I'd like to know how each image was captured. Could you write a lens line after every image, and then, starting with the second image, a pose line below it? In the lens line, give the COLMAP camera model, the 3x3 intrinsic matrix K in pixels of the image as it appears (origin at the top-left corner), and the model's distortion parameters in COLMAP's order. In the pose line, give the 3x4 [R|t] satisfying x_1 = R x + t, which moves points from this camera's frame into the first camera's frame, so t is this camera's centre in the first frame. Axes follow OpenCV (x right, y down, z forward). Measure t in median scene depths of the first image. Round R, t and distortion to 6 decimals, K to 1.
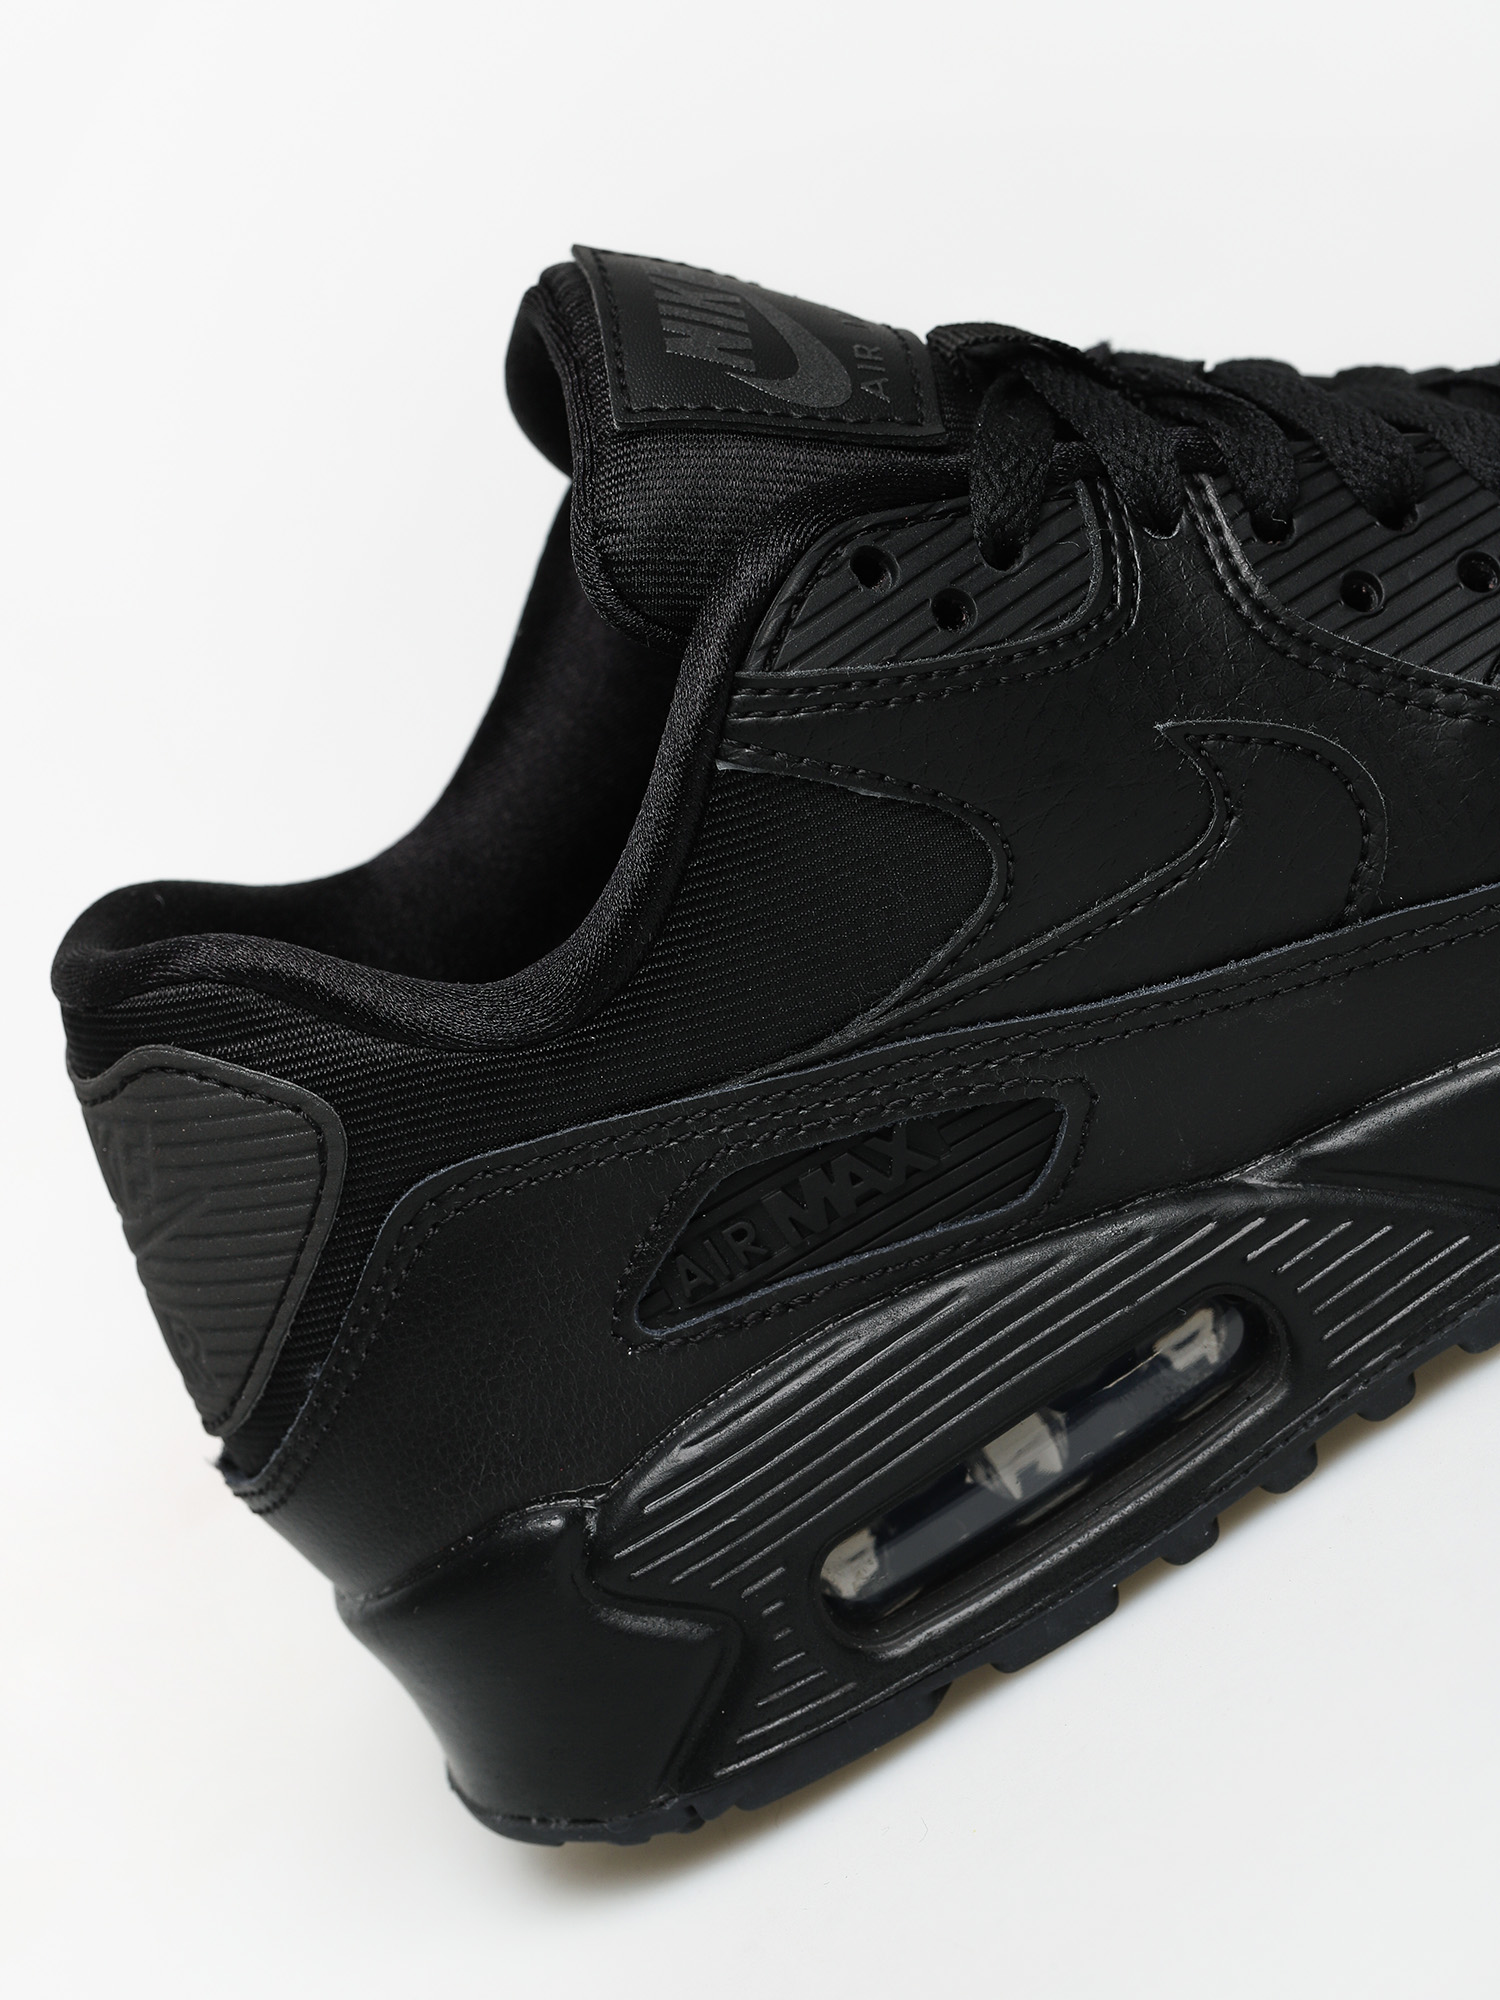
lens RADIAL K [[6186.4, 0, 750.0], [0, 6186.4, 1000.0], [0, 0, 1]] dist [0.059949, 0.709680]
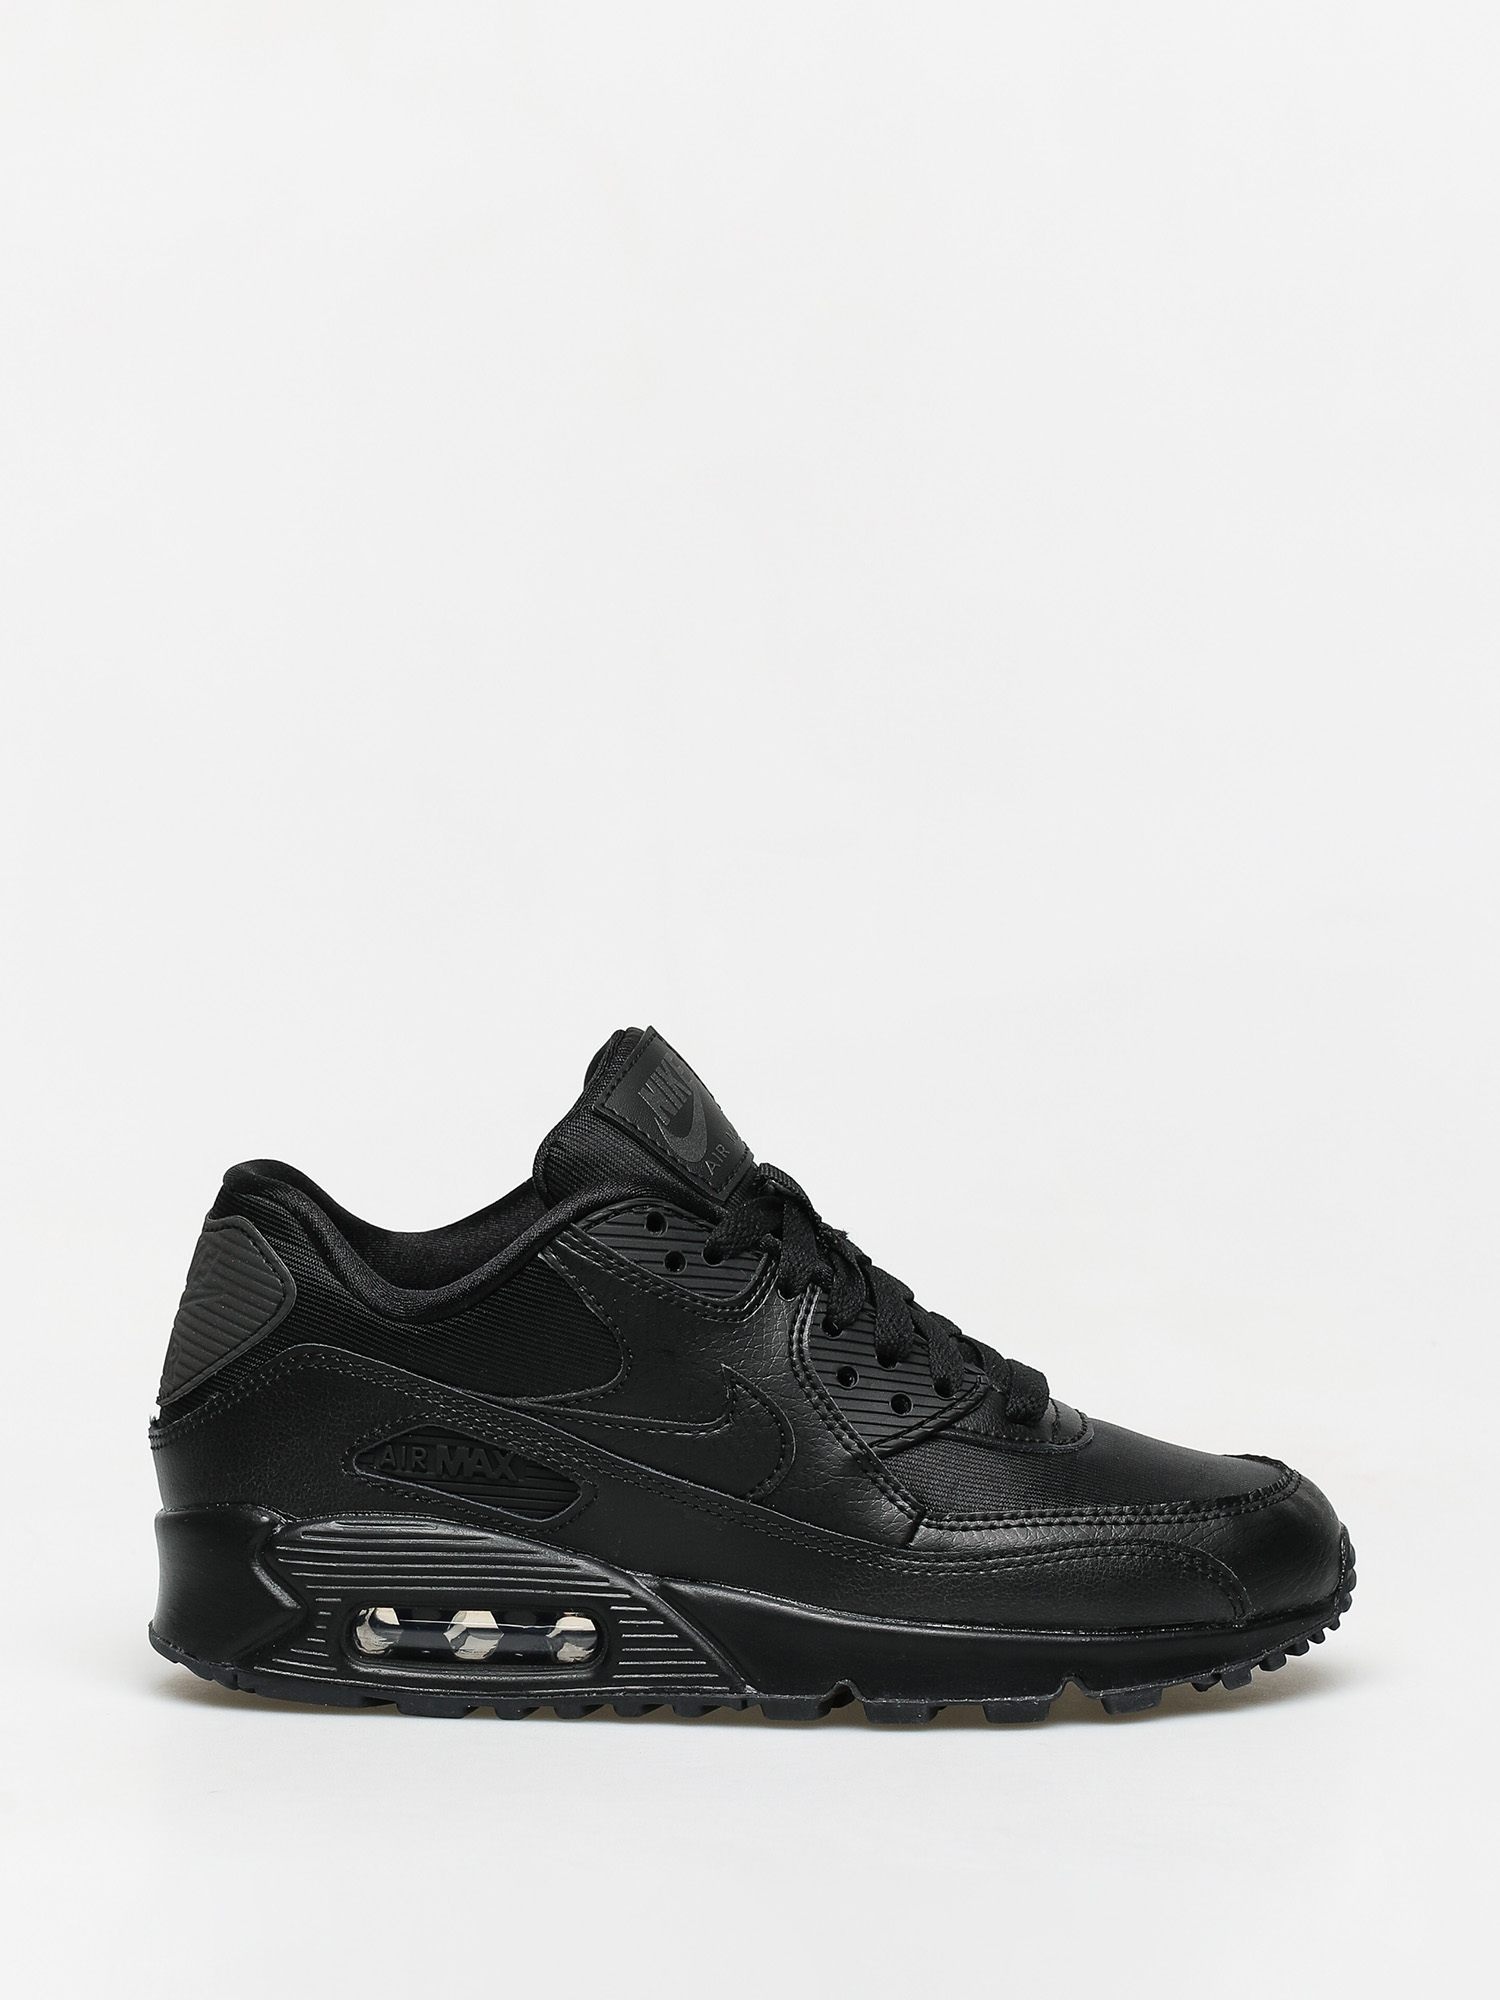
lens RADIAL K [[5643.1, 0, 750.0], [0, 5643.1, 1000.0], [0, 0, 1]] dist [-0.002093, -21.733615]
pose [[0.811912, 0.572633, -0.113534, 0.213551], [-0.583692, 0.799665, -0.140854, 0.116650], [0.010132, 0.180630, 0.983499, -0.863577]]
